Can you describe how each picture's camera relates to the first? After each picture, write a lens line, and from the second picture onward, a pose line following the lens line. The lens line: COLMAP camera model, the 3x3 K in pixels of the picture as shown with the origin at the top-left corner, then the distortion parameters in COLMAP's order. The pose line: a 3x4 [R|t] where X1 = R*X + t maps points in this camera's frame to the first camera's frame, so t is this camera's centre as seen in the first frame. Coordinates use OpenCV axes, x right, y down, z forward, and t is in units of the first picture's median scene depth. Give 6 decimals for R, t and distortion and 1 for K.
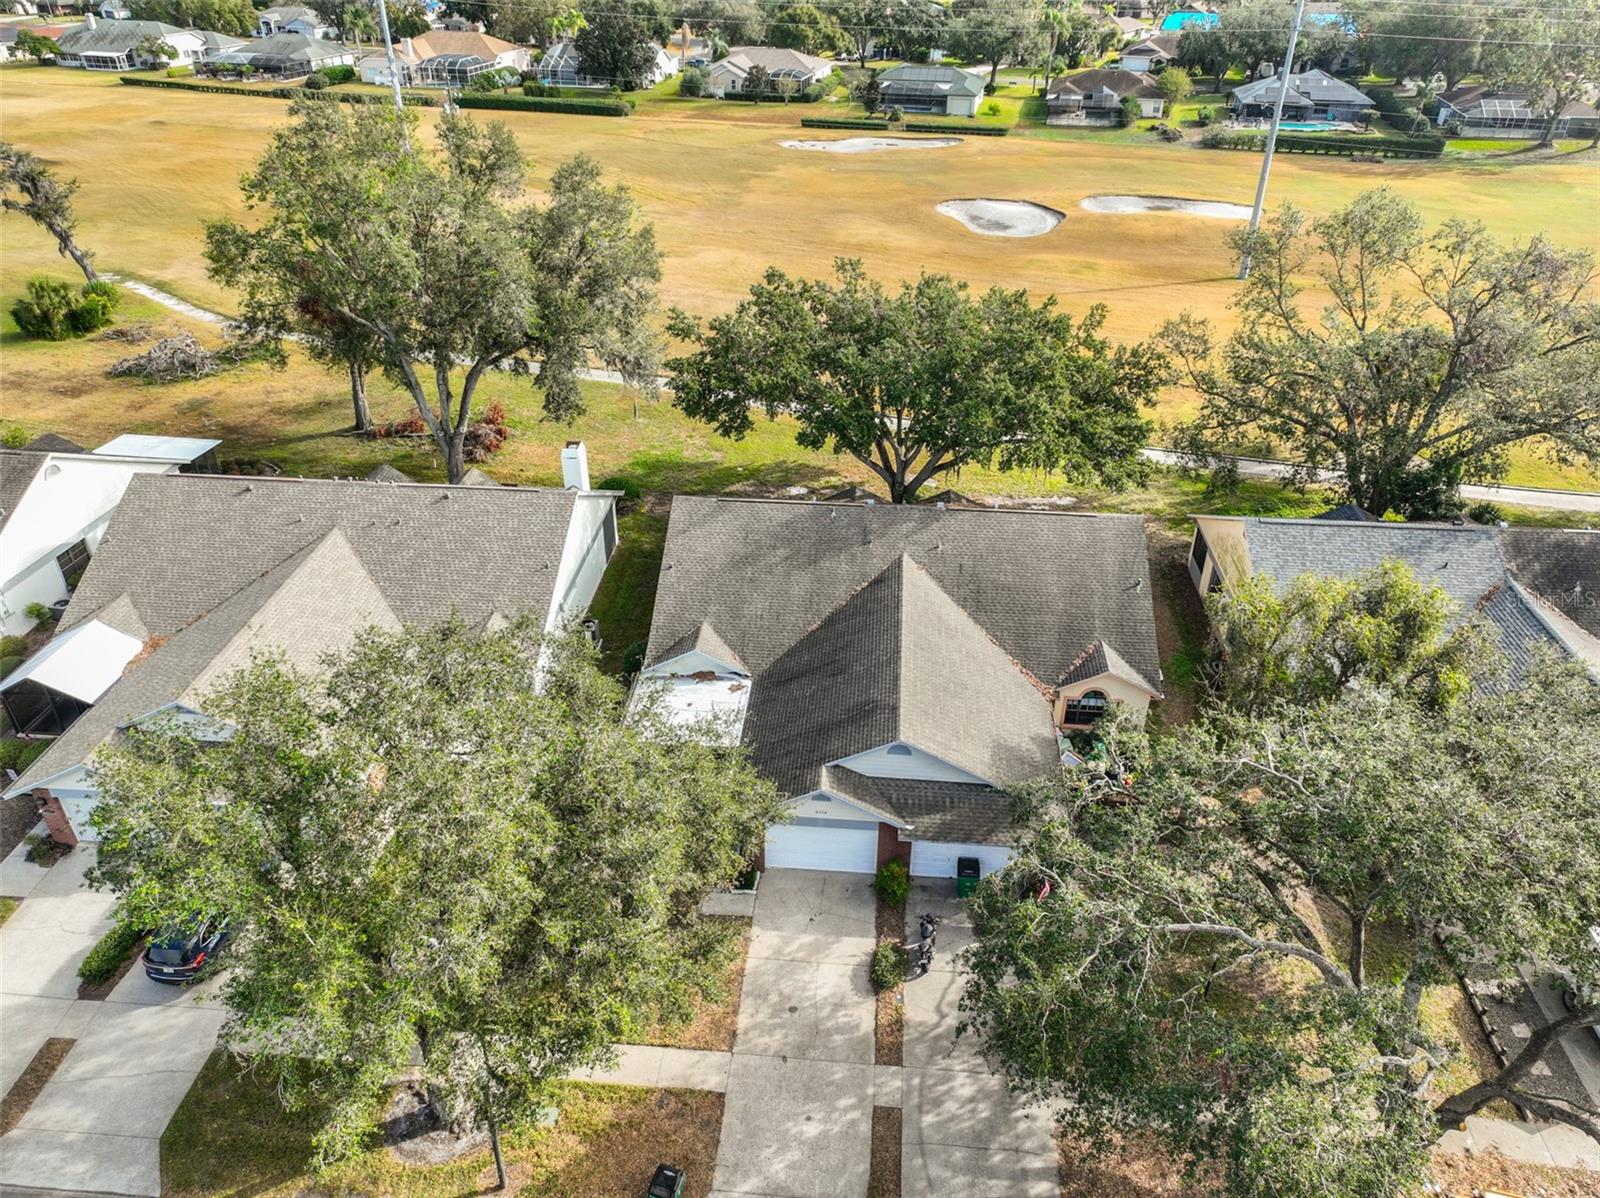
lens RADIAL K [[1125.8, 0, 806.3], [0, 1125.8, 598.5], [0, 0, 1]] dist [-0.003520, 0.021786]
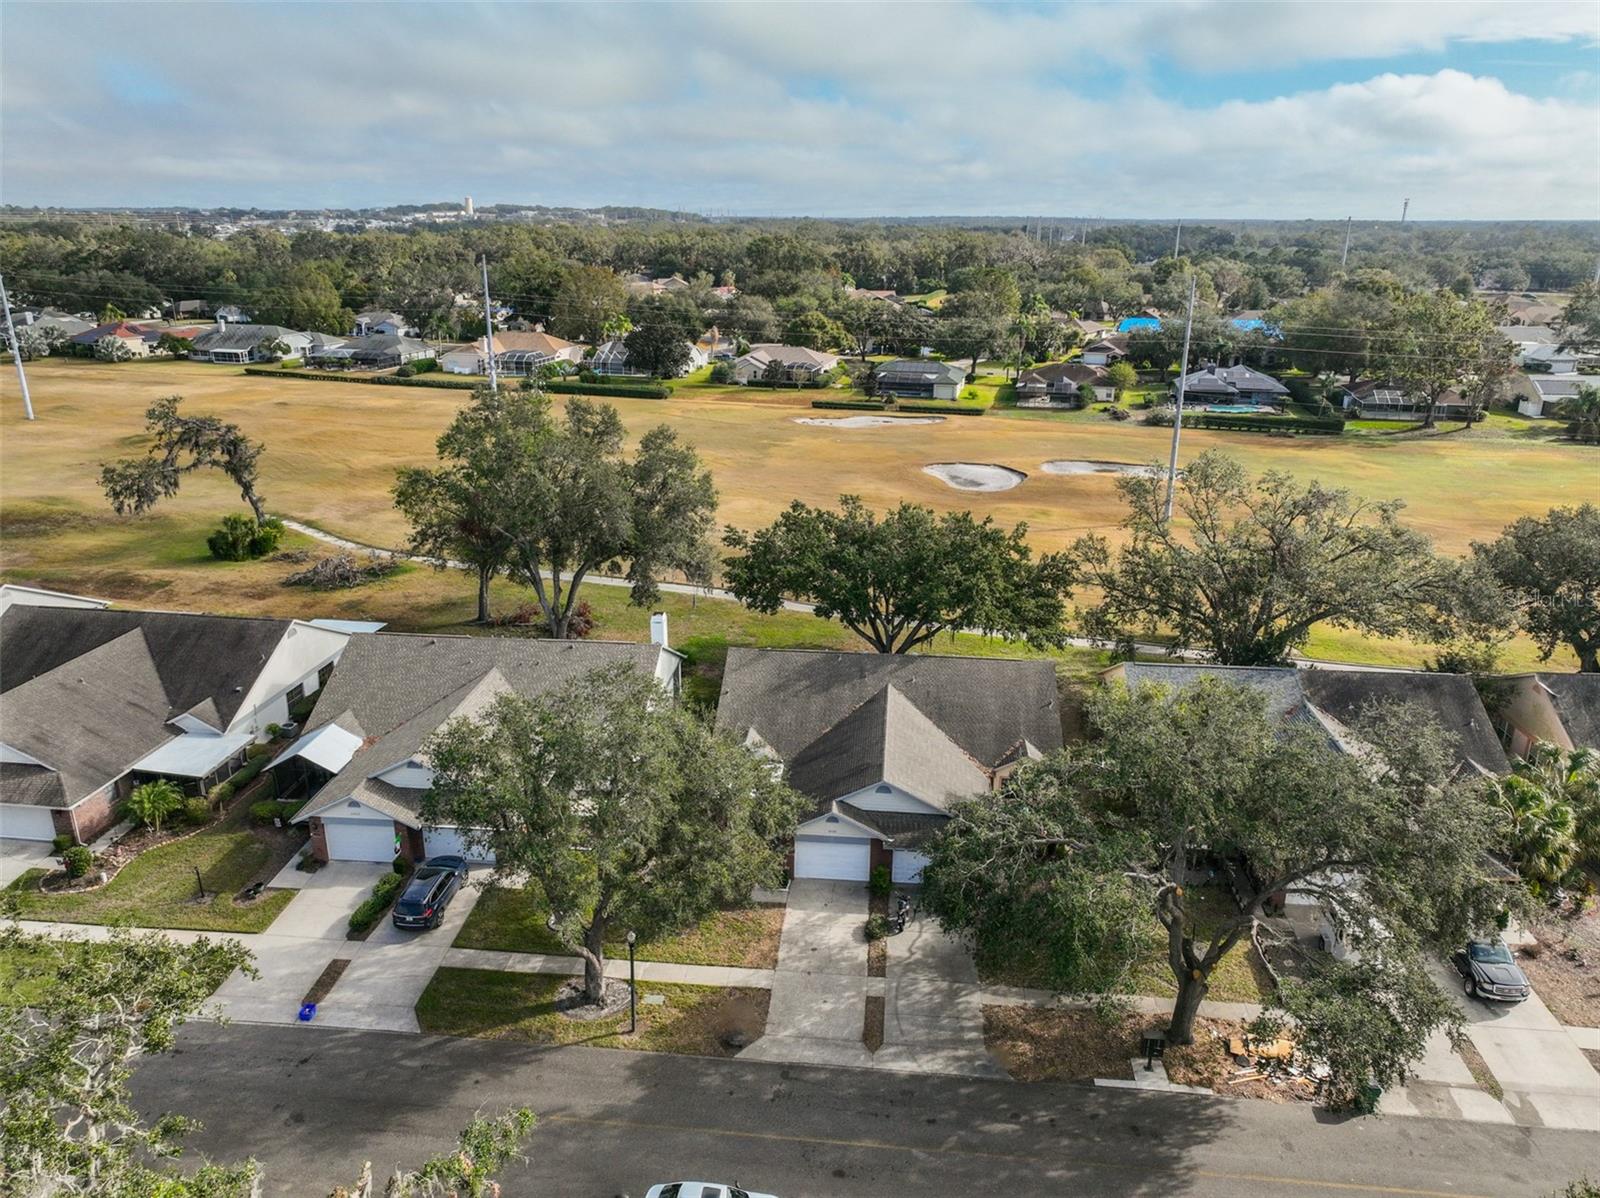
lens RADIAL K [[1125.8, 0, 806.3], [0, 1125.8, 598.5], [0, 0, 1]] dist [-0.003520, 0.021786]
pose [[0.999978, 0.004274, -0.005125, -0.009953], [-0.005323, 0.974009, -0.226445, 0.146462], [0.004025, 0.226467, 0.974011, -0.350942]]
